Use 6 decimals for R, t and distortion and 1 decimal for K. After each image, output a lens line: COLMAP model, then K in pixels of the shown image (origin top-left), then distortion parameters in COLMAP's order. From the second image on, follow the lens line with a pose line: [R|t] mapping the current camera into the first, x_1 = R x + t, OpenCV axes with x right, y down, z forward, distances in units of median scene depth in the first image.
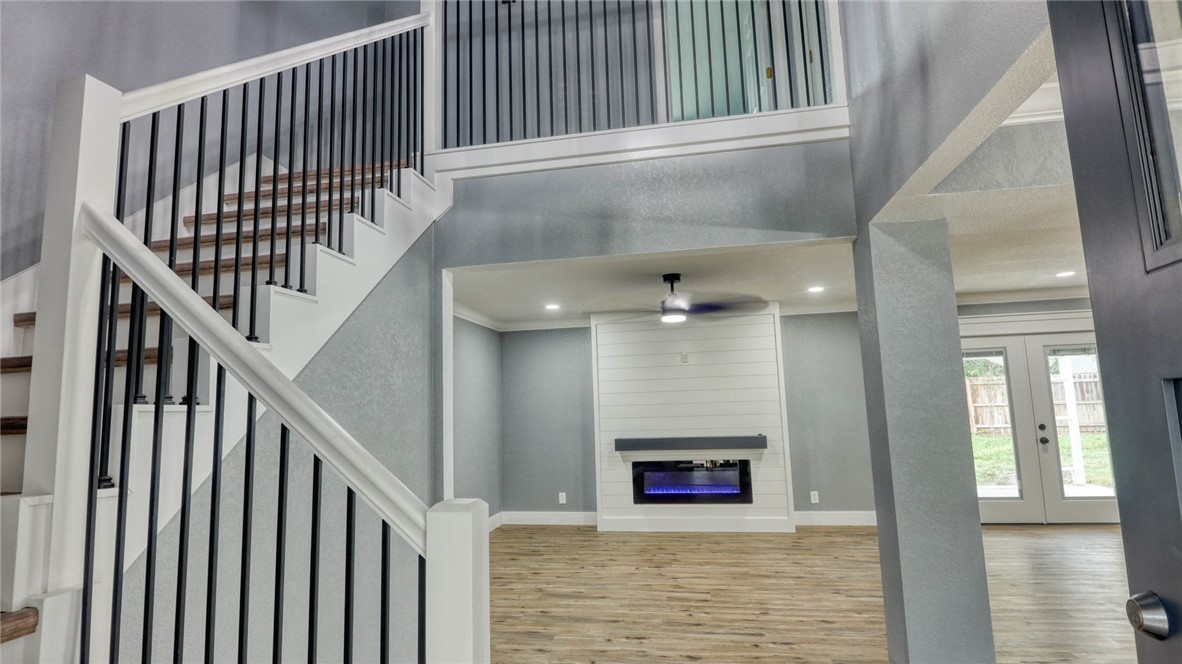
lens RADIAL K [[588.8, 0, 594.5], [0, 588.8, 332.9], [0, 0, 1]] dist [0.002949, -0.010855]
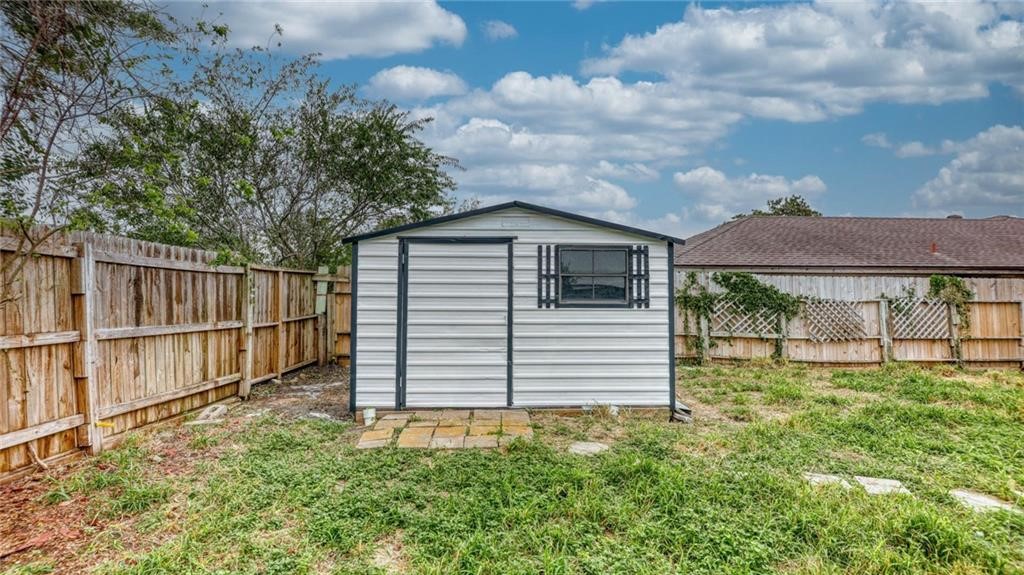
lens RADIAL K [[510.1, 0, 513.1], [0, 510.1, 289.8], [0, 0, 1]] dist [0.002949, -0.010855]
pose [[-0.209326, 0.045769, 0.976774, 1.519627], [-0.128876, 0.988899, -0.073956, 0.275017], [-0.969316, -0.141364, -0.201103, 2.603544]]
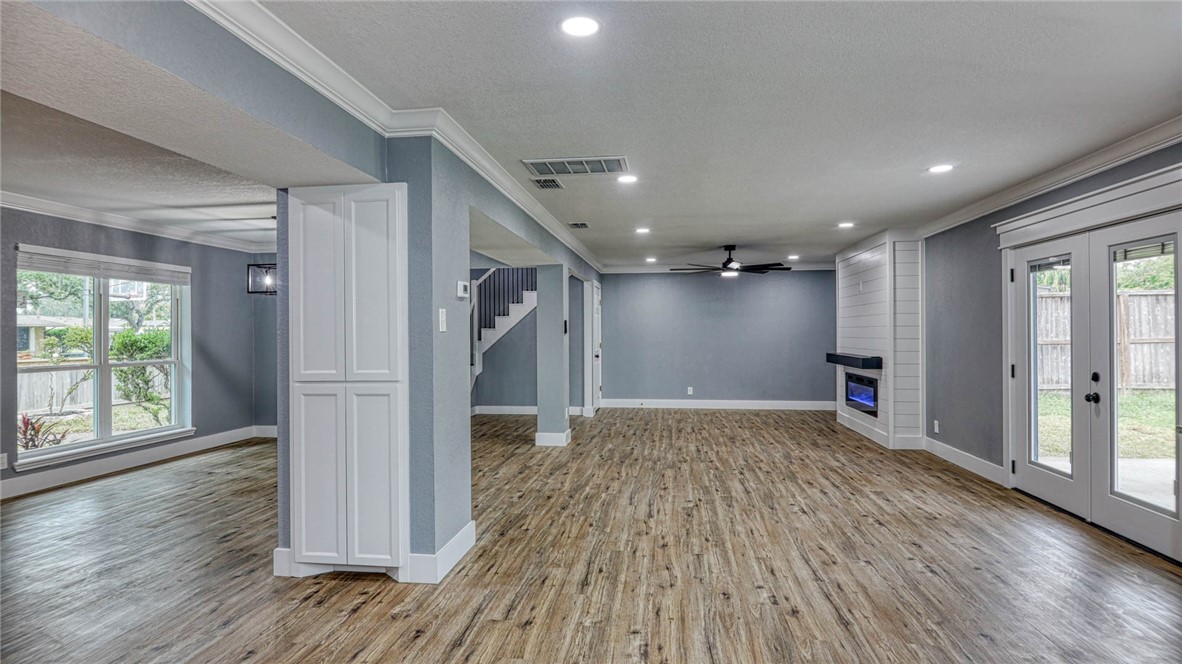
lens RADIAL K [[588.8, 0, 591.5], [0, 588.8, 333.9], [0, 0, 1]] dist [0.002949, -0.010855]
pose [[0.051282, 0.033757, -0.998114, 1.334370], [0.130762, 0.990598, 0.040221, 0.017934], [0.990087, -0.132578, 0.046386, 0.431644]]
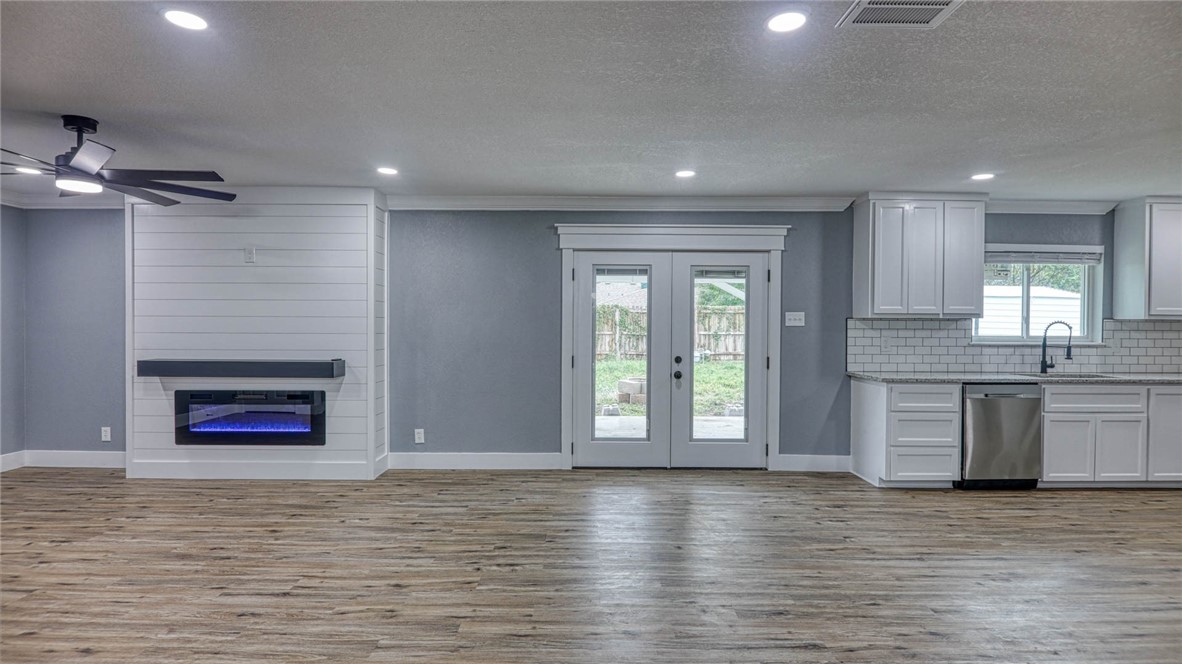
lens RADIAL K [[588.8, 0, 590.5], [0, 588.8, 332.4], [0, 0, 1]] dist [0.002949, -0.010855]
pose [[0.981862, 0.034401, 0.186450, 0.463248], [-0.059973, 0.989259, 0.133303, 0.012713], [-0.179861, -0.142067, 0.973379, 0.184058]]
